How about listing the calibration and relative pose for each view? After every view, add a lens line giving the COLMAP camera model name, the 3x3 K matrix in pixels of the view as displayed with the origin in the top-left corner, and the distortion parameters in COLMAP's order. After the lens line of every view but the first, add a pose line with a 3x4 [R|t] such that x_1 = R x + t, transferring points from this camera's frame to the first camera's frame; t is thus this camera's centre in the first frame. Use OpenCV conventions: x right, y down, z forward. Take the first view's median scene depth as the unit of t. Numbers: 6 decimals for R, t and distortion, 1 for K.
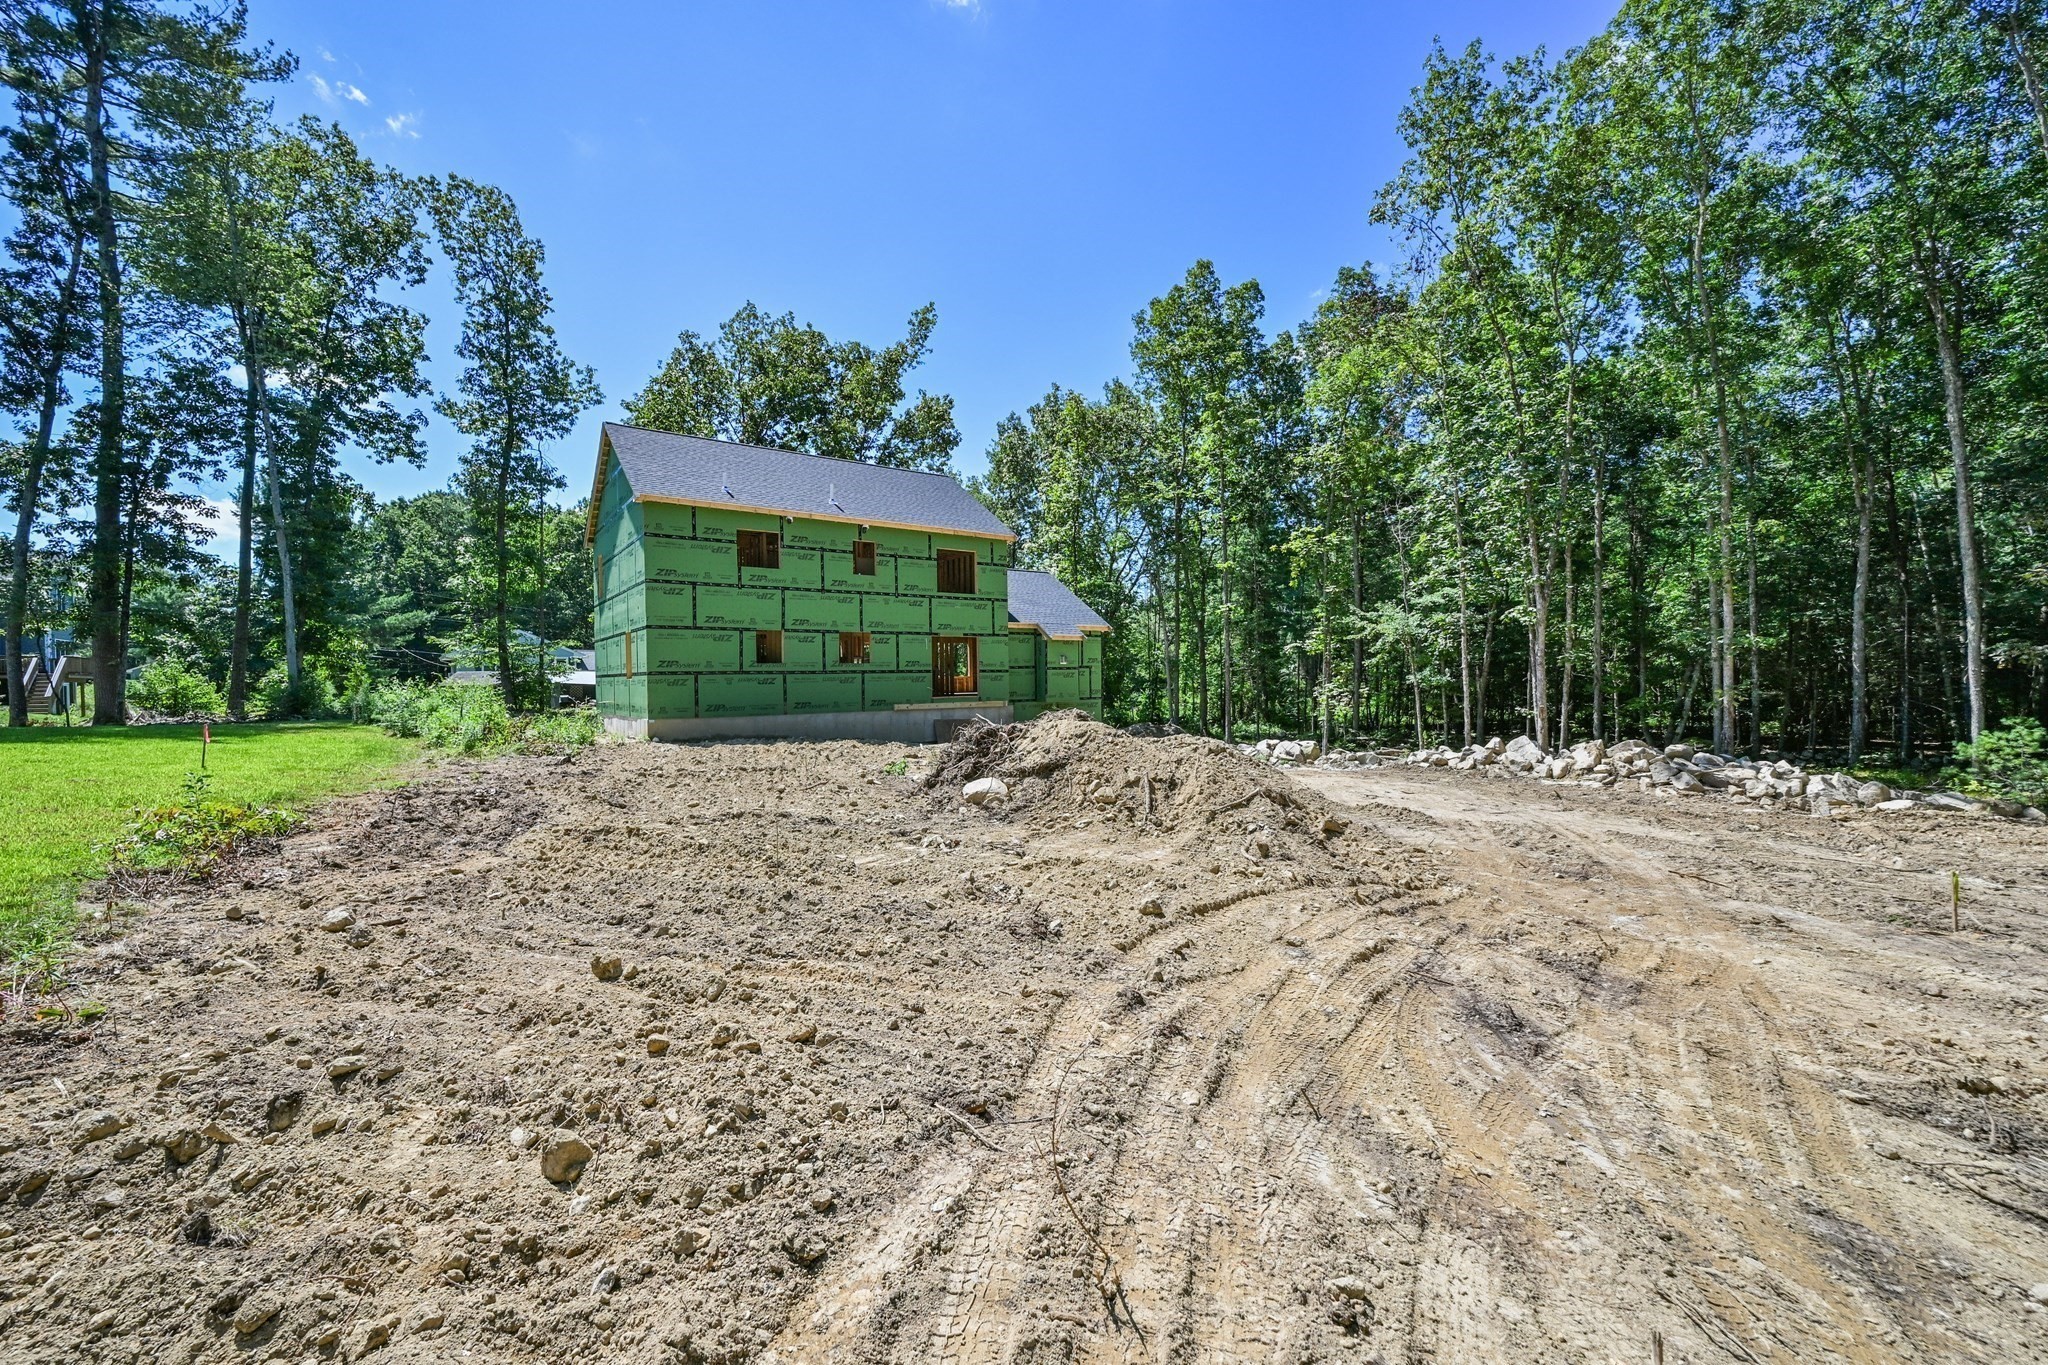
lens RADIAL K [[822.1, 0, 1044.5], [0, 822.1, 680.5], [0, 0, 1]] dist [-0.001117, -0.000384]
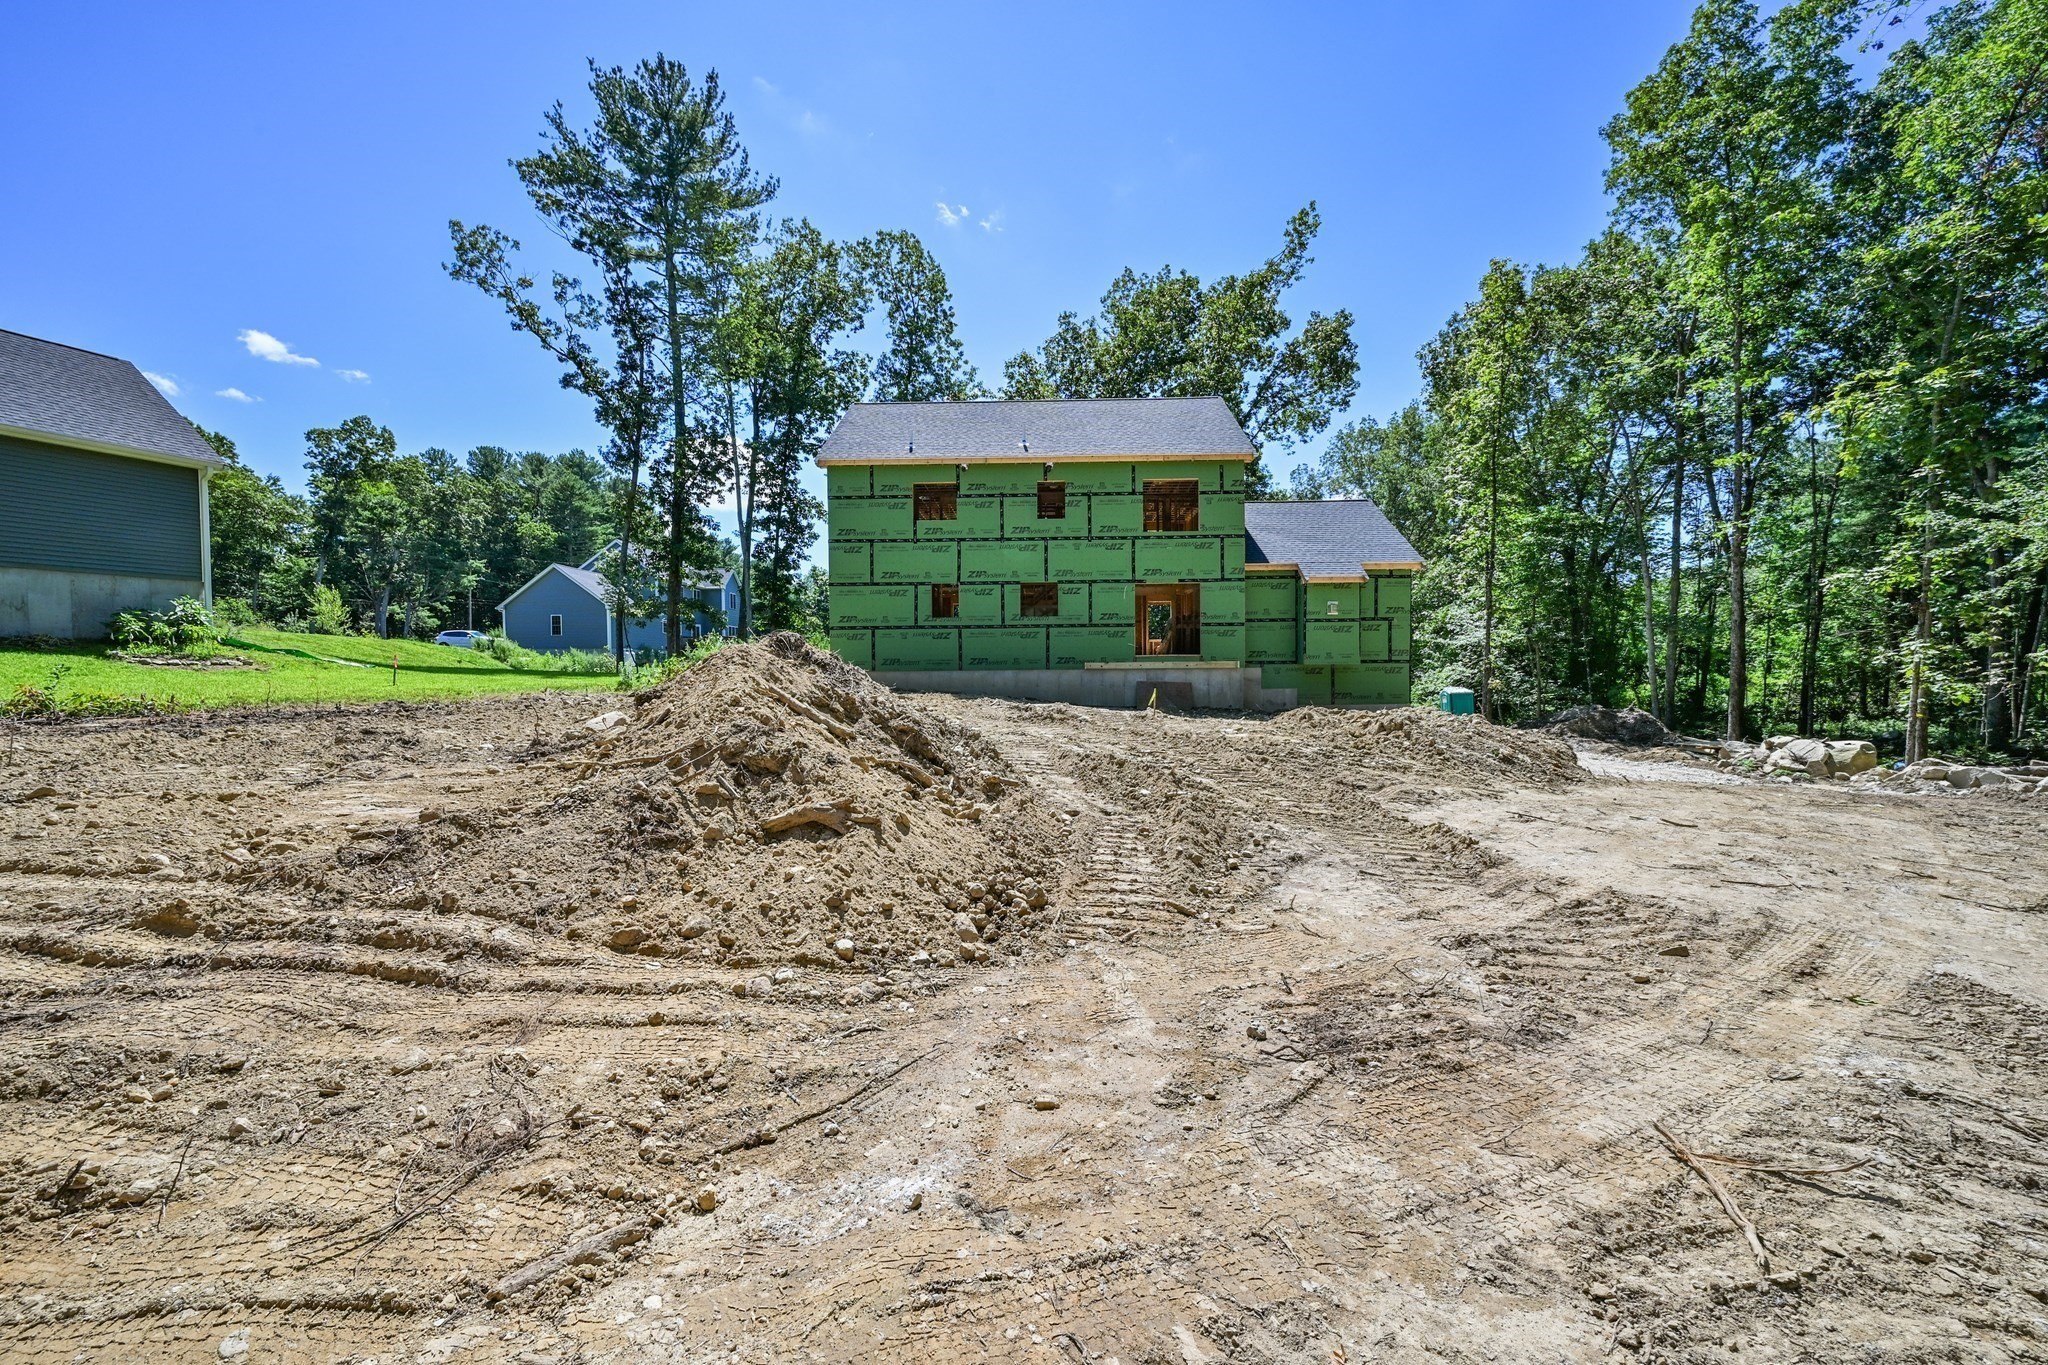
lens RADIAL K [[822.1, 0, 1023.2], [0, 822.1, 683.8], [0, 0, 1]] dist [-0.001117, -0.000384]
pose [[0.775133, 0.019475, -0.631498, 0.286692], [-0.004744, 0.999676, 0.025007, 0.026681], [0.631781, -0.016388, 0.774974, 0.238630]]
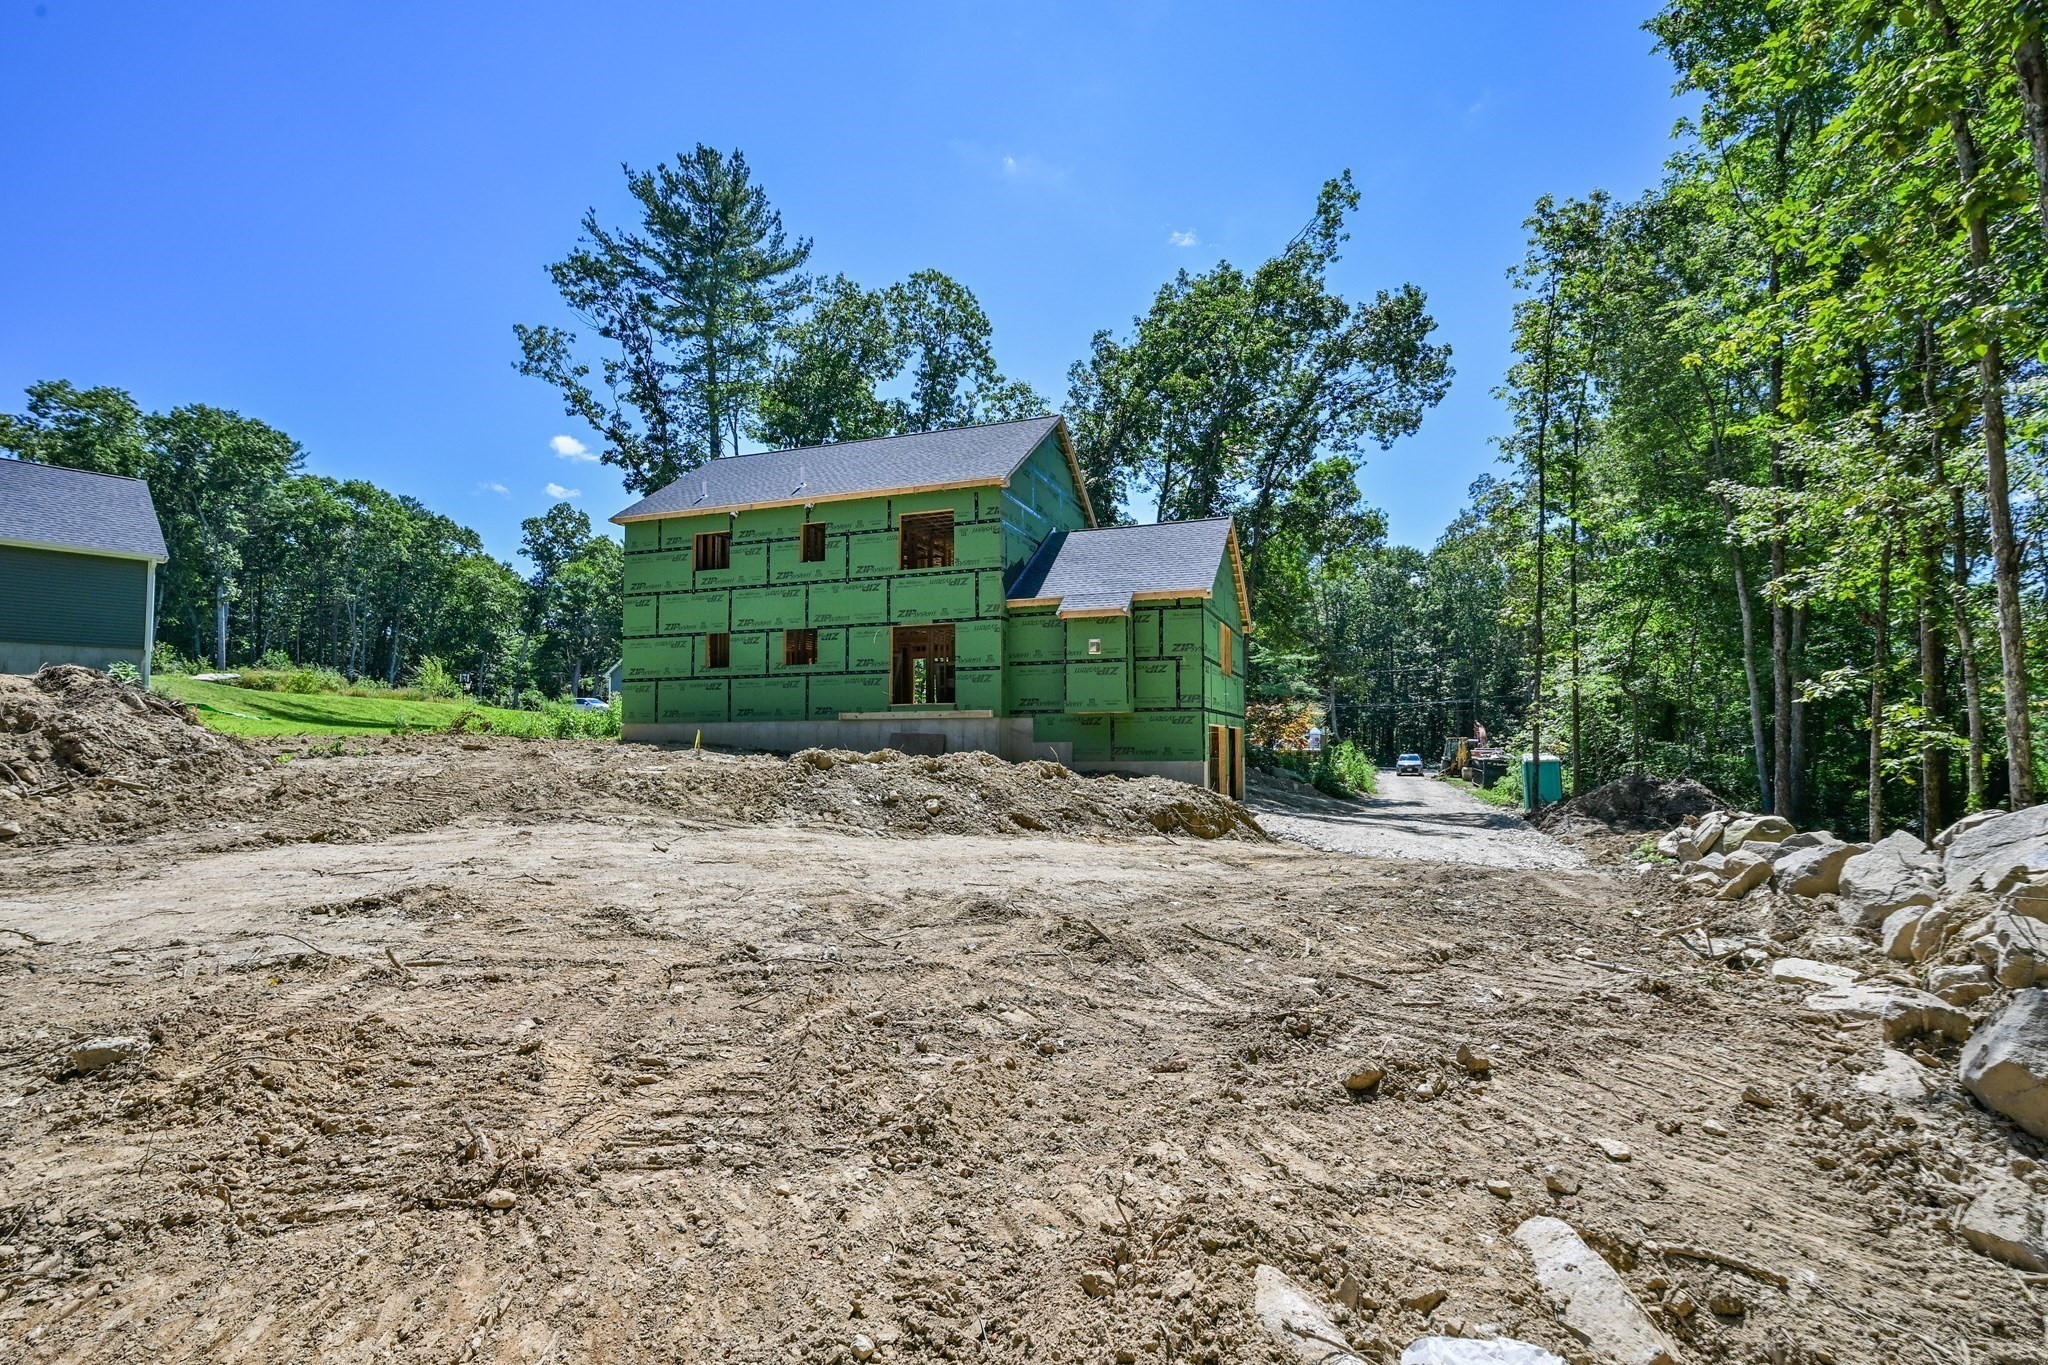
lens RADIAL K [[975.7, 0, 1039.0], [0, 975.7, 680.6], [0, 0, 1]] dist [0.011904, 0.000057]
pose [[0.539227, -0.047638, -0.840812, 0.657495], [-0.005709, 0.998169, -0.060215, 0.048417], [0.842141, 0.037270, 0.537968, 0.563797]]
